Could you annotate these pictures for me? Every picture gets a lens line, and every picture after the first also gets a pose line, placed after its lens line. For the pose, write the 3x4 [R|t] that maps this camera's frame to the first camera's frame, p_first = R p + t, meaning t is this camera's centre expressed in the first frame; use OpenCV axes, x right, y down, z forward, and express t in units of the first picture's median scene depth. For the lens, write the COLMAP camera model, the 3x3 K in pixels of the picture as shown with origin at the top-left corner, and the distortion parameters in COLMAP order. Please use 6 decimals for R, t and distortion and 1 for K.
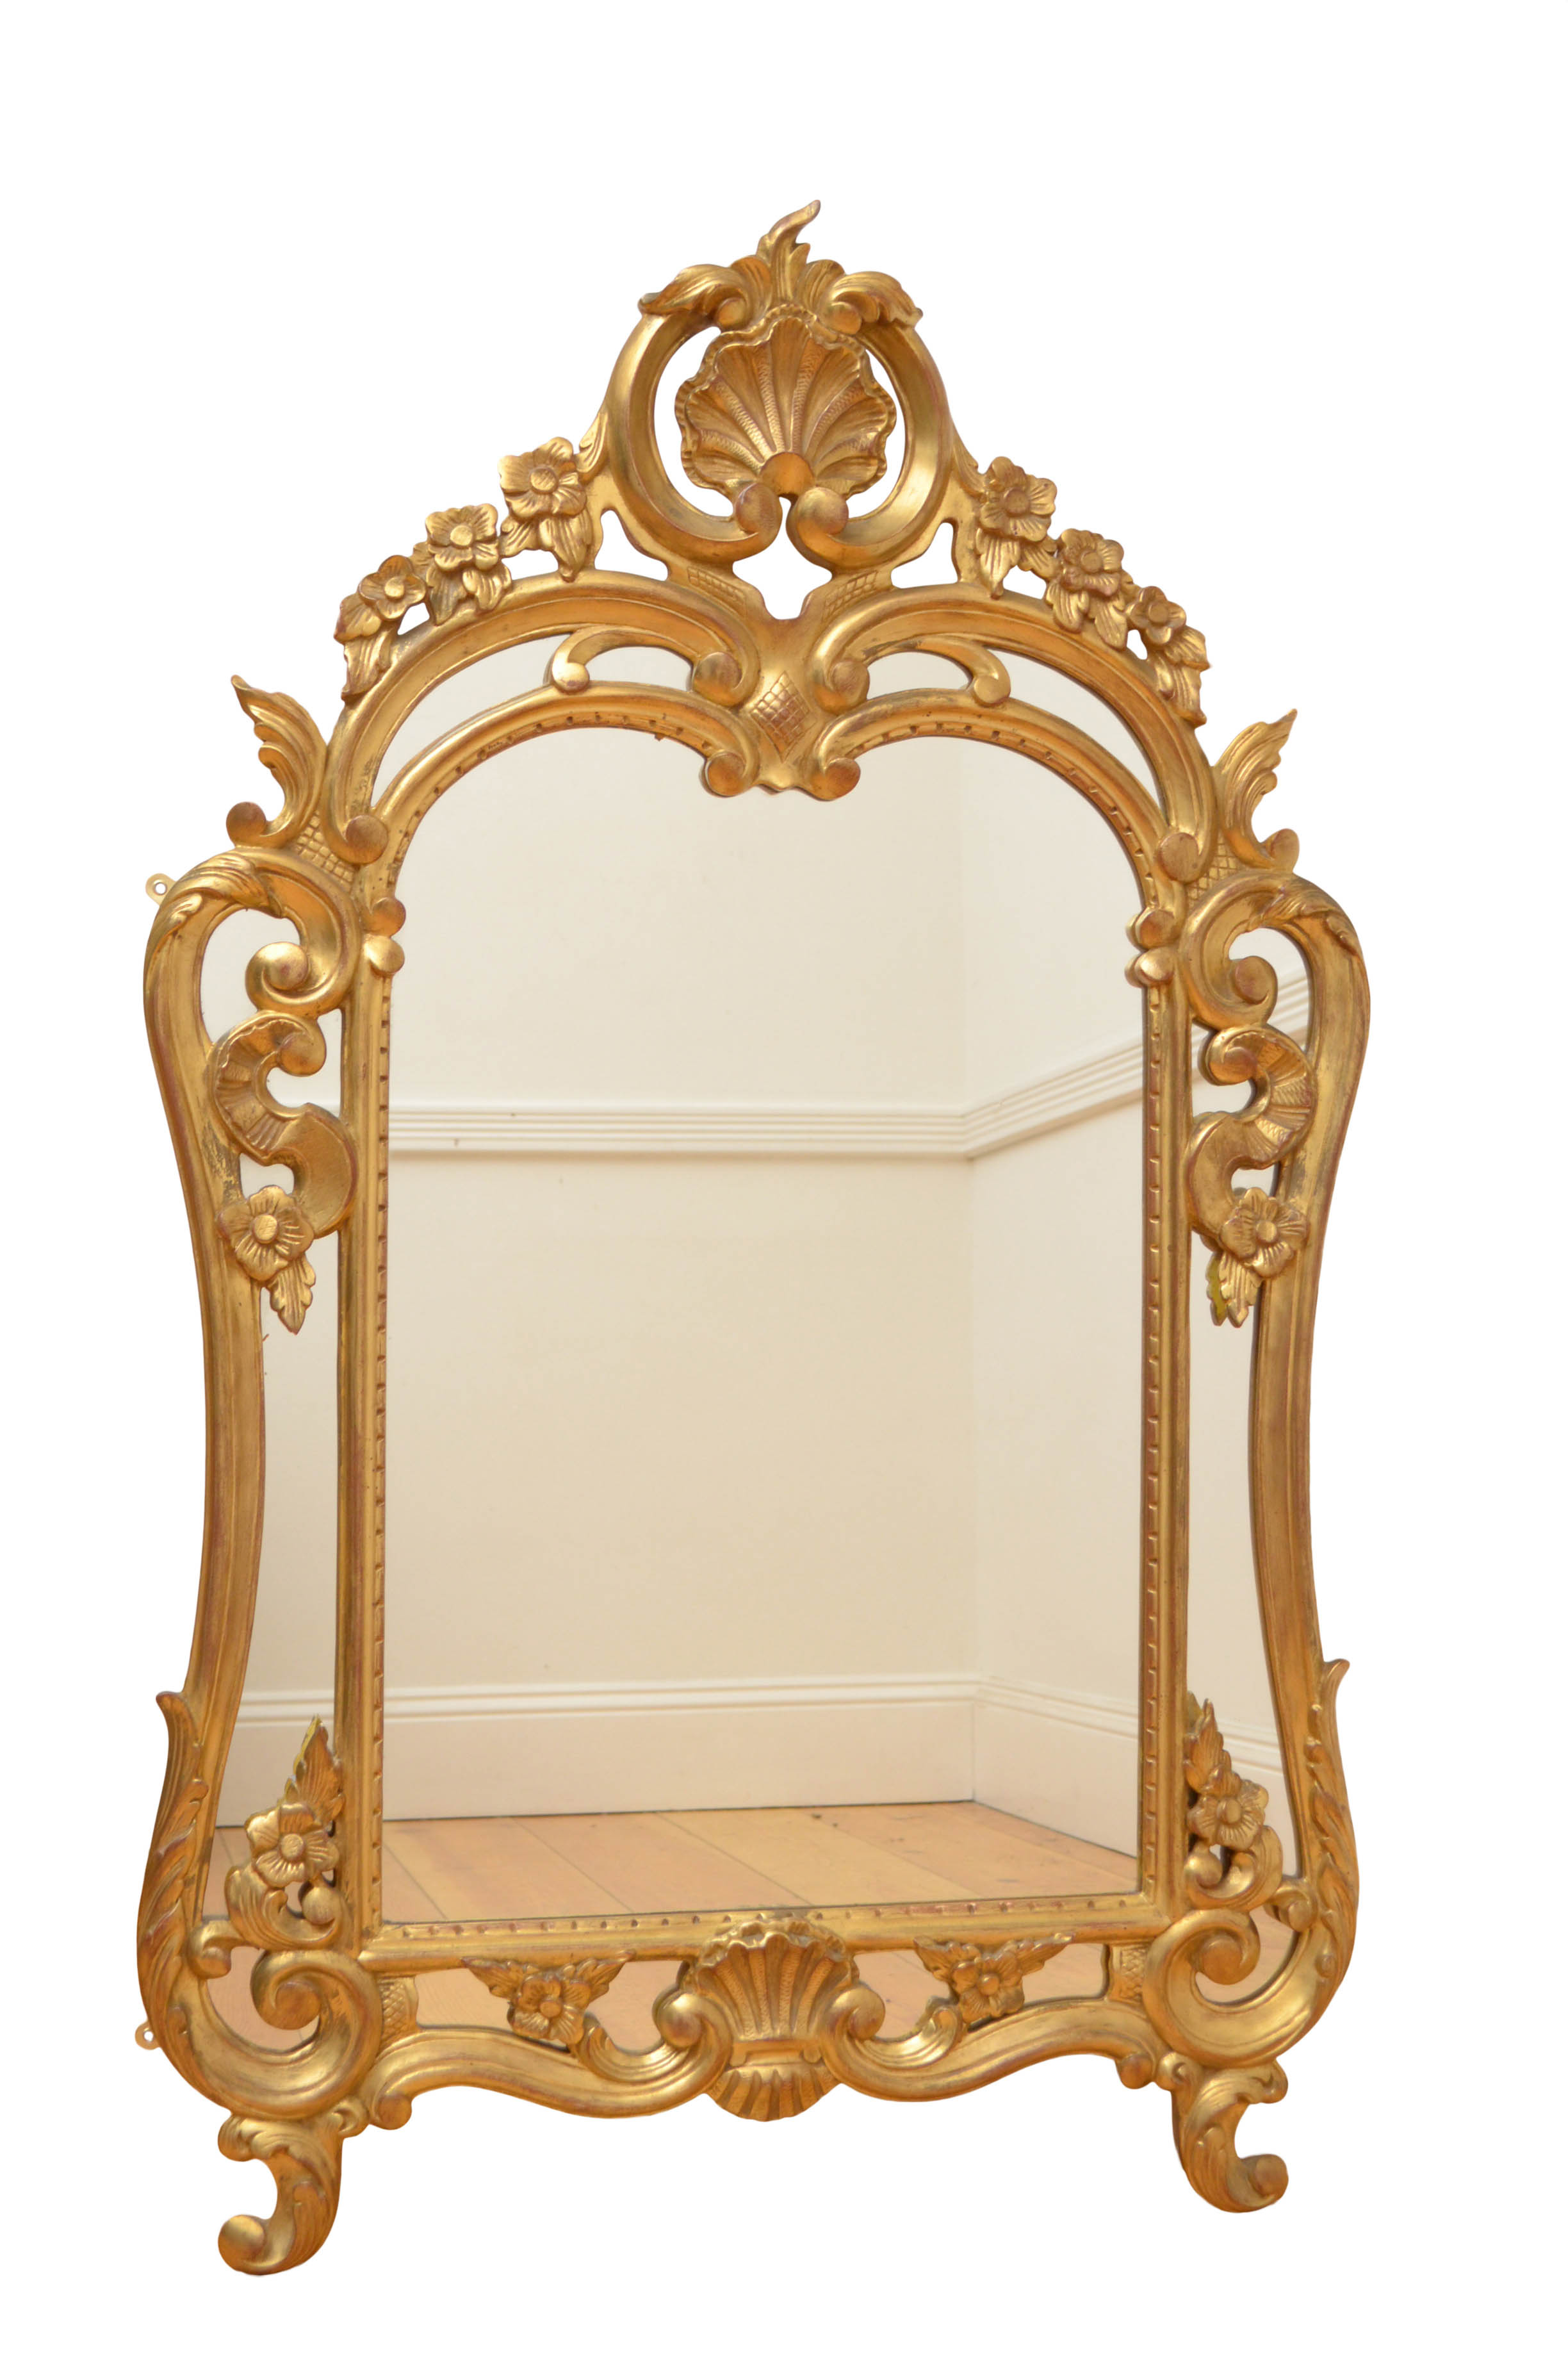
lens RADIAL K [[3522.9, 0, 785.5], [0, 3522.9, 1234.6], [0, 0, 1]] dist [-0.009516, -0.002339]
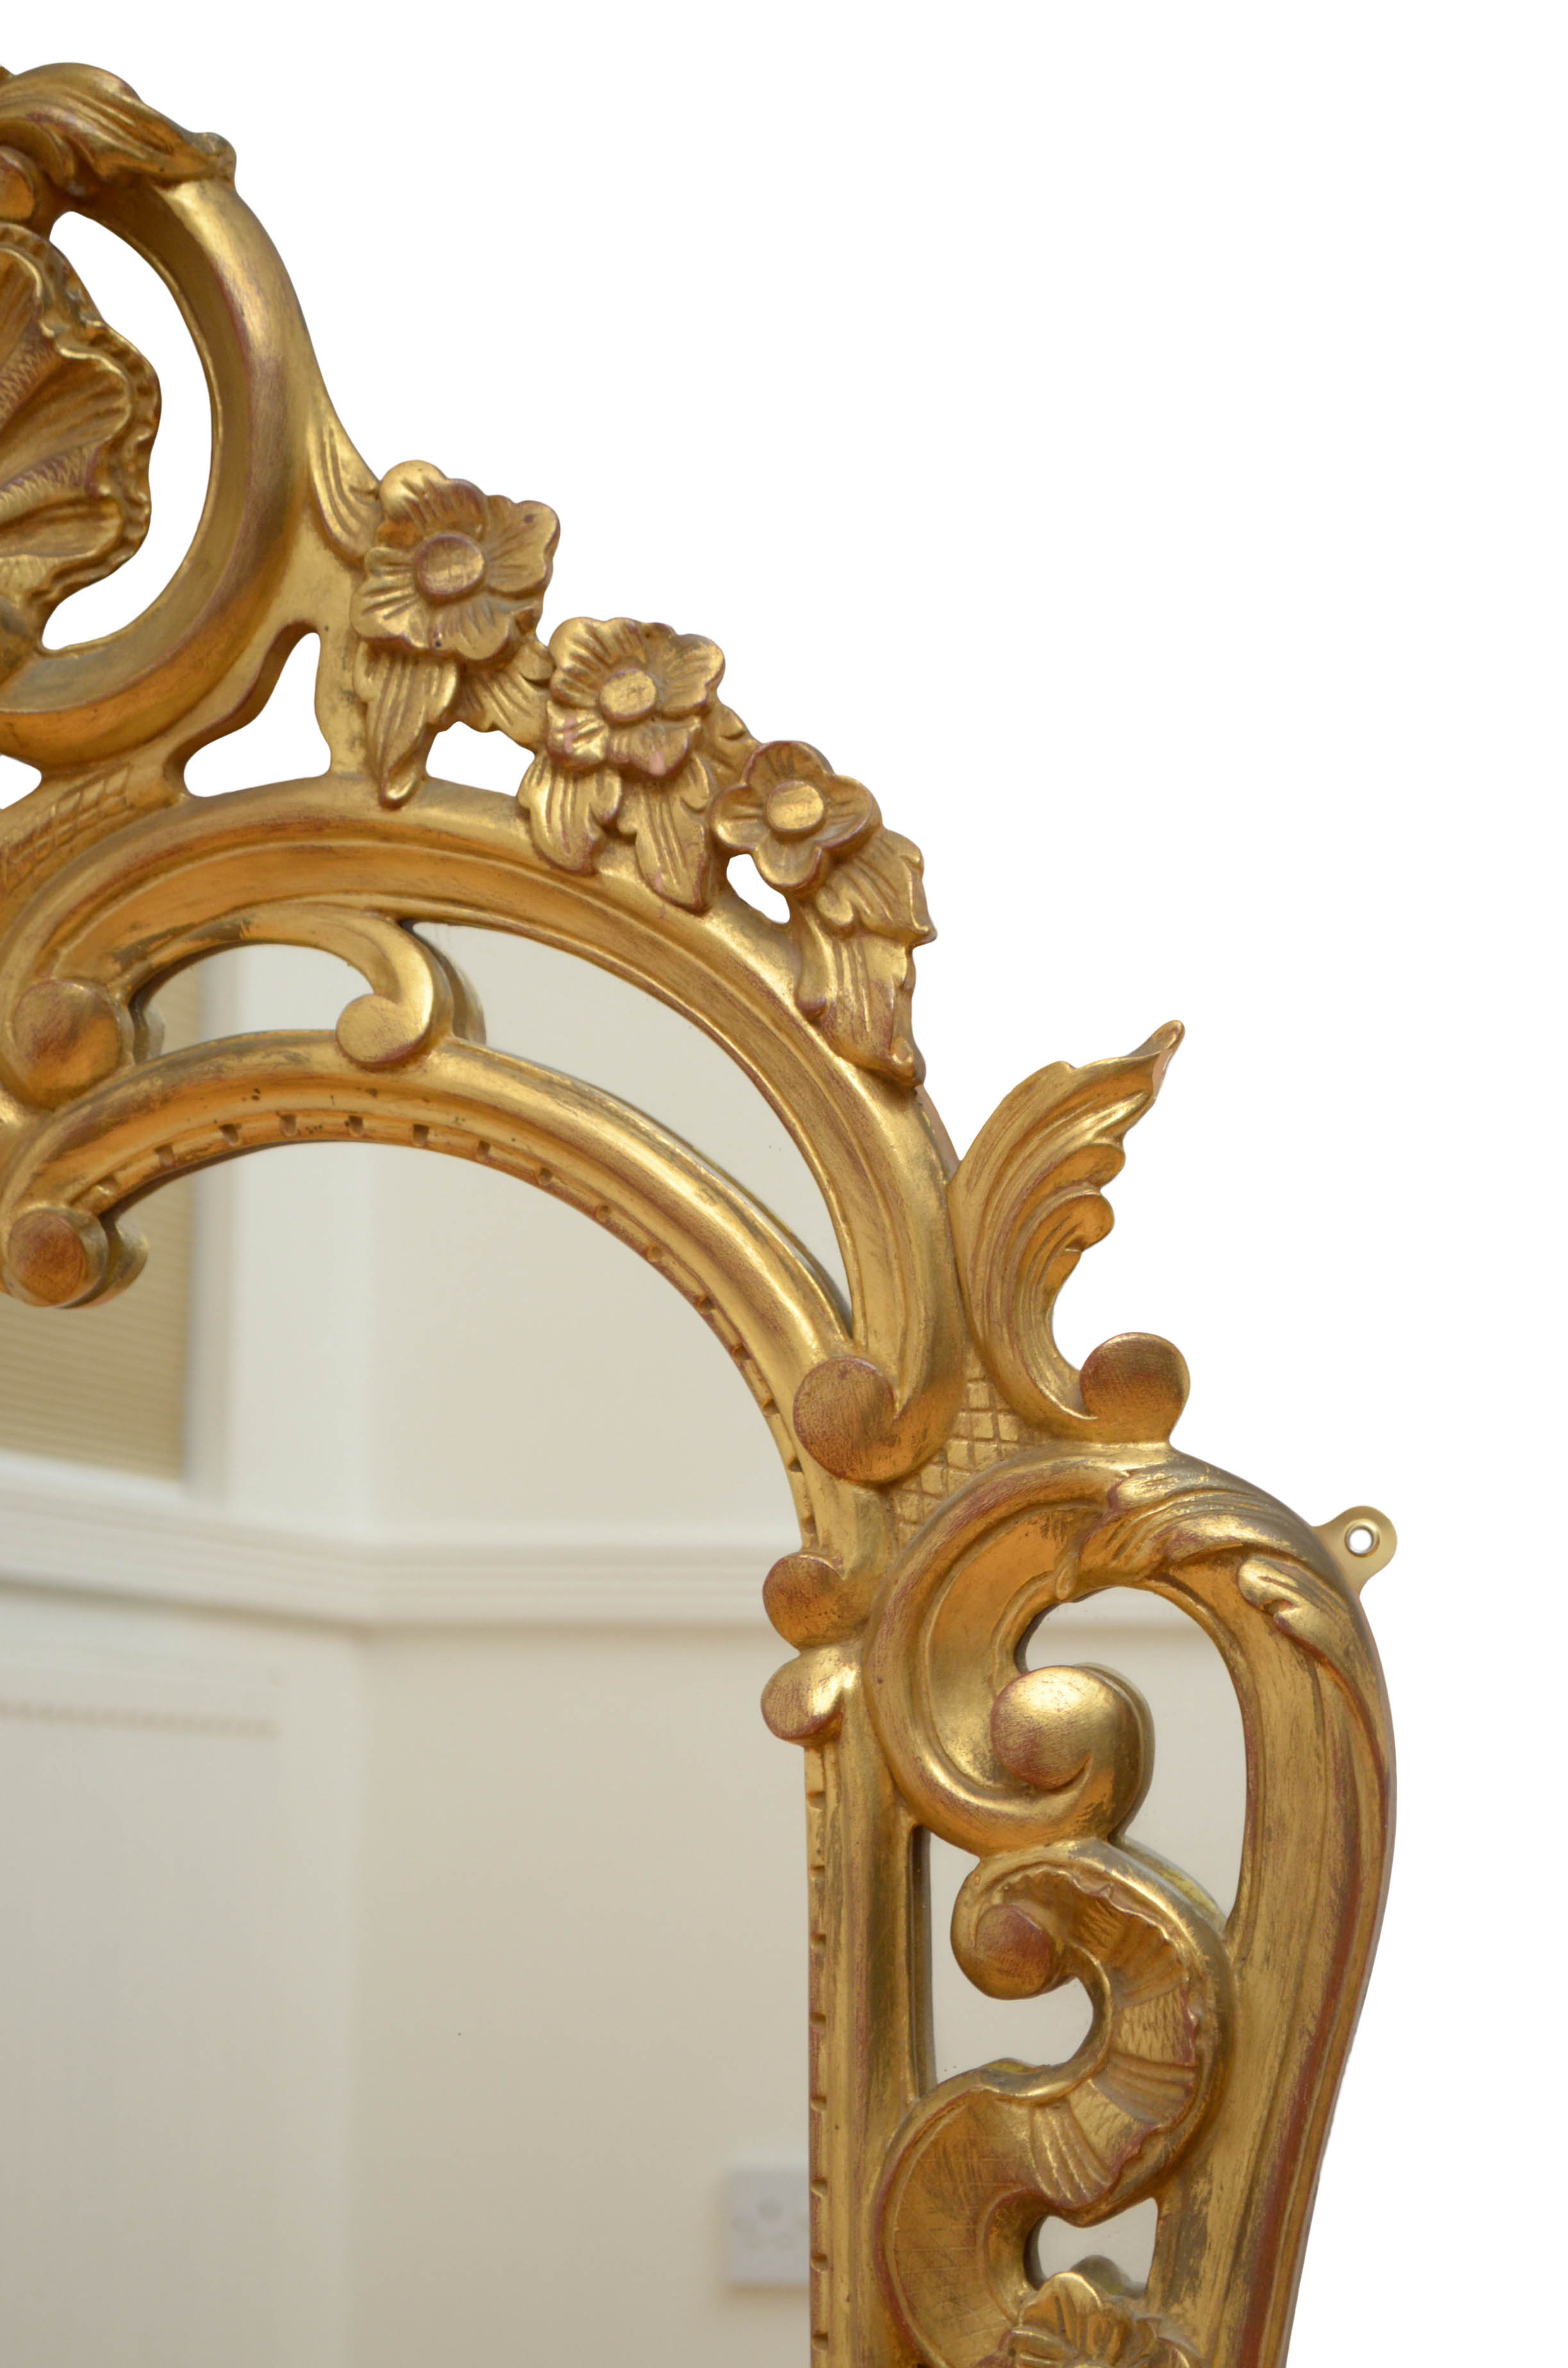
lens RADIAL K [[5378.6, 0, 784.7], [0, 5378.6, 1267.0], [0, 0, 1]] dist [0.058483, -0.267202]
pose [[0.875872, -0.032641, -0.481438, 0.407821], [0.000966, 0.997826, -0.065894, -0.087224], [0.482542, 0.057250, 0.874000, 0.485489]]
